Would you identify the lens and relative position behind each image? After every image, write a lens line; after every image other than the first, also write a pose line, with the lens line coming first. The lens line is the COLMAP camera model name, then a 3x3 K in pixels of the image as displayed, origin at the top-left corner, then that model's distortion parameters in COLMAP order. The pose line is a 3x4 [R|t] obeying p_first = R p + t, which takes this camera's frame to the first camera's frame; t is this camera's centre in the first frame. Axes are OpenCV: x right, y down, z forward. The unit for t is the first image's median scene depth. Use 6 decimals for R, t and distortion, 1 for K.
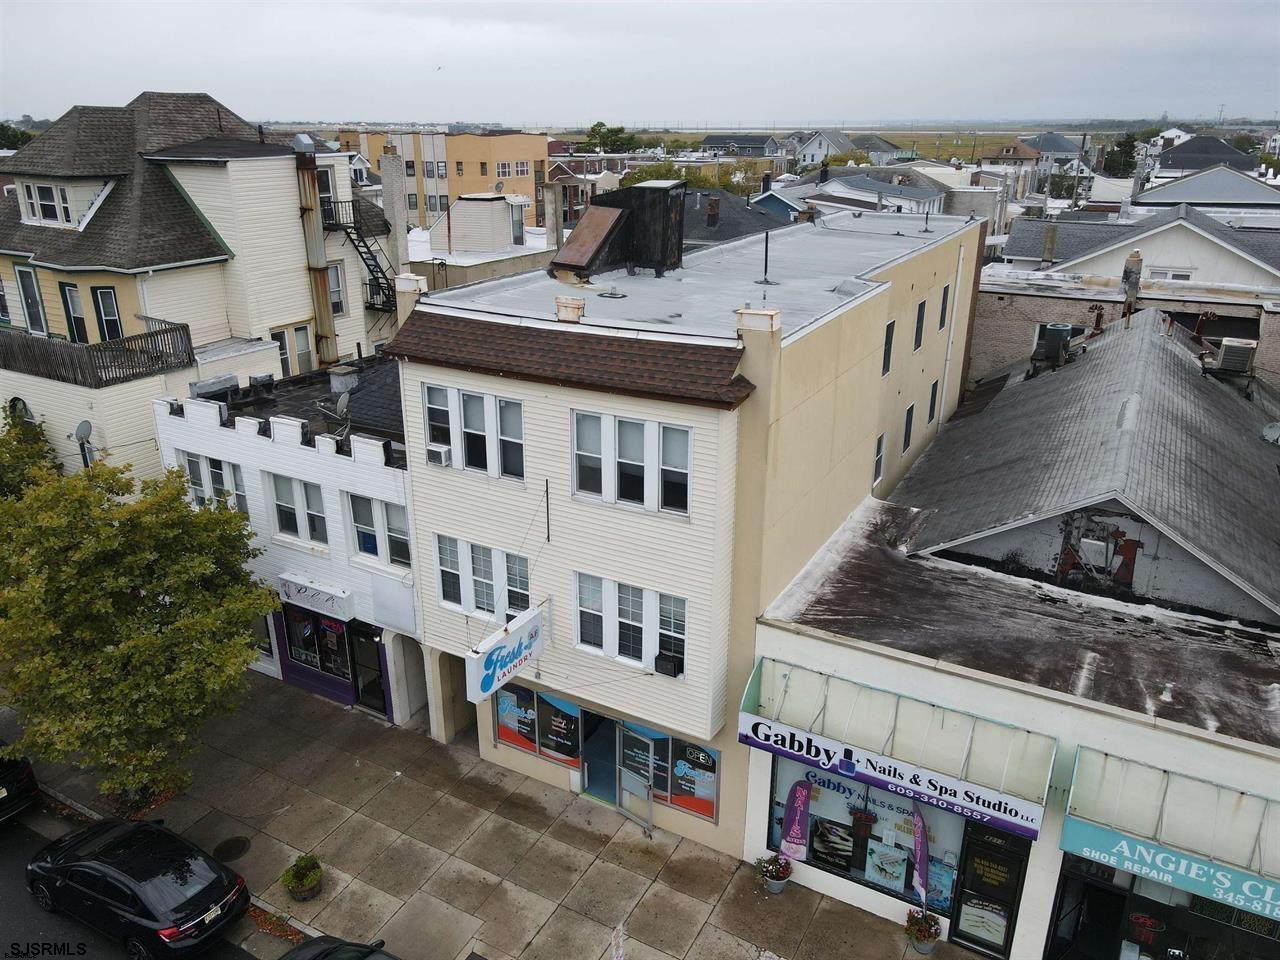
lens RADIAL K [[949.4, 0, 616.2], [0, 949.4, 478.4], [0, 0, 1]] dist [0.023108, 0.004902]
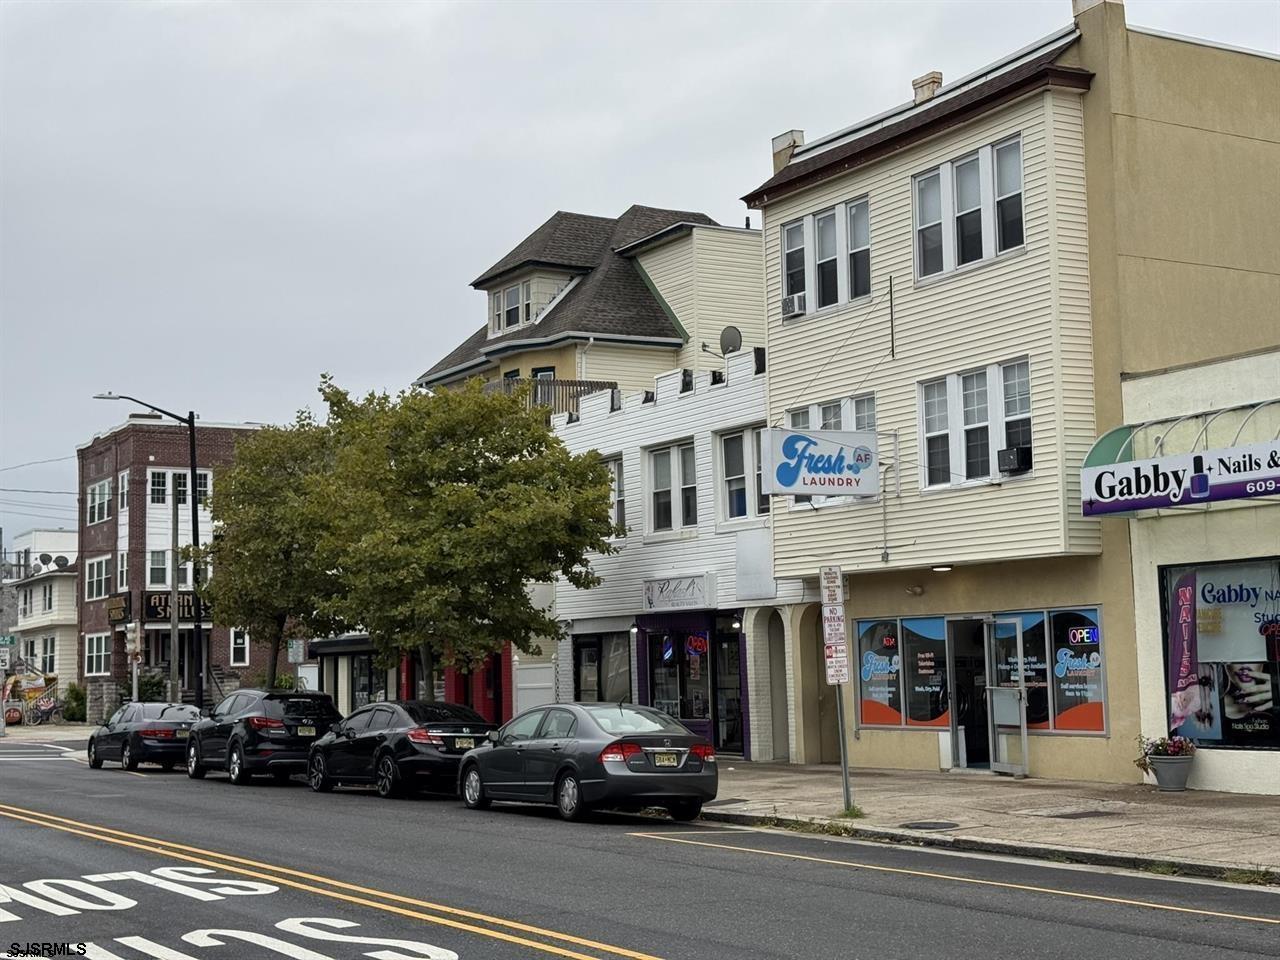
lens RADIAL K [[1767.8, 0, 635.6], [0, 1767.8, 491.1], [0, 0, 1]] dist [0.146388, 0.000000]
pose [[0.872325, -0.063782, -0.484749, 0.477084], [-0.158437, 0.901079, -0.403676, 0.836102], [0.462544, 0.428939, 0.775928, -0.243190]]
